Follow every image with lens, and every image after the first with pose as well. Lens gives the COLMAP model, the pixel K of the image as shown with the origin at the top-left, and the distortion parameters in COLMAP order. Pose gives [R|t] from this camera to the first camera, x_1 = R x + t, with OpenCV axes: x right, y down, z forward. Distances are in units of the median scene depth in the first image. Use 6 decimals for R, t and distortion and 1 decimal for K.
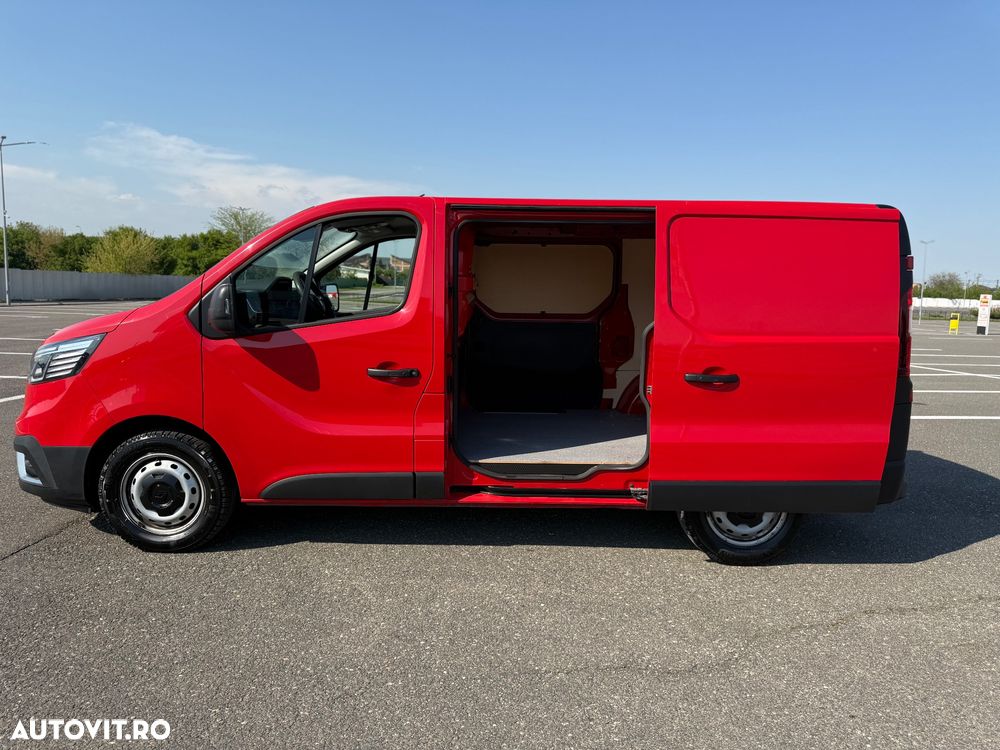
lens RADIAL K [[740.7, 0, 500.0], [0, 740.7, 375.0], [0, 0, 1]] dist [0.012941, -0.001823]
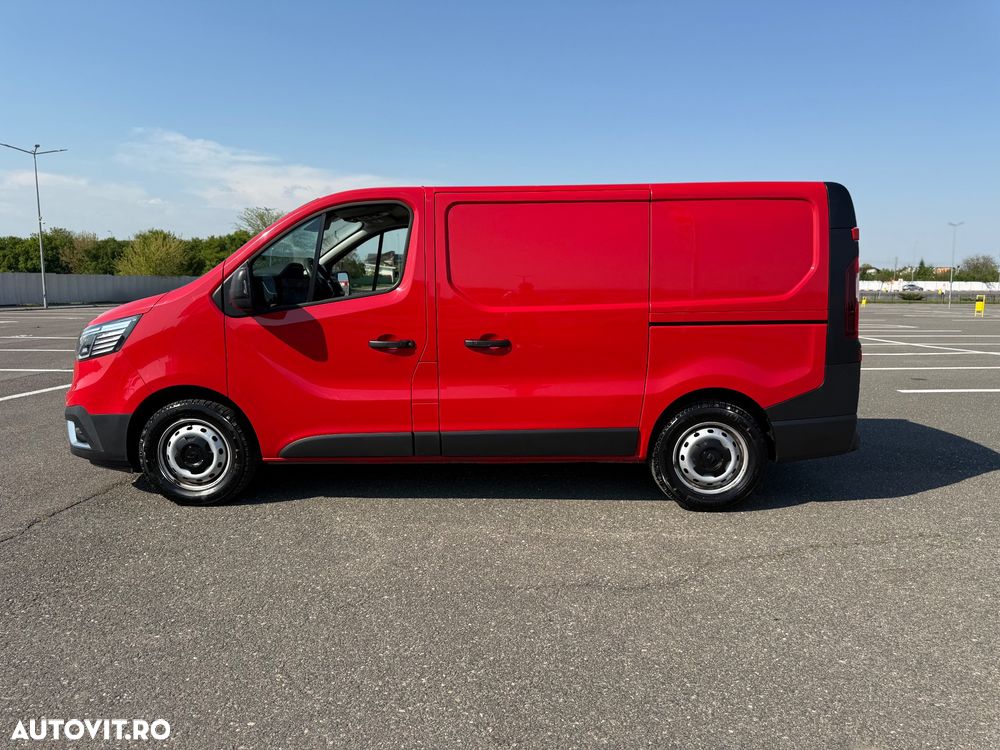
lens RADIAL K [[739.5, 0, 503.7], [0, 739.5, 378.6], [0, 0, 1]] dist [0.042185, -0.047685]
pose [[0.999258, -0.019559, -0.033172, 0.062481], [0.019921, 0.999745, 0.010610, 0.040521], [0.032956, -0.011263, 0.999393, -0.128505]]
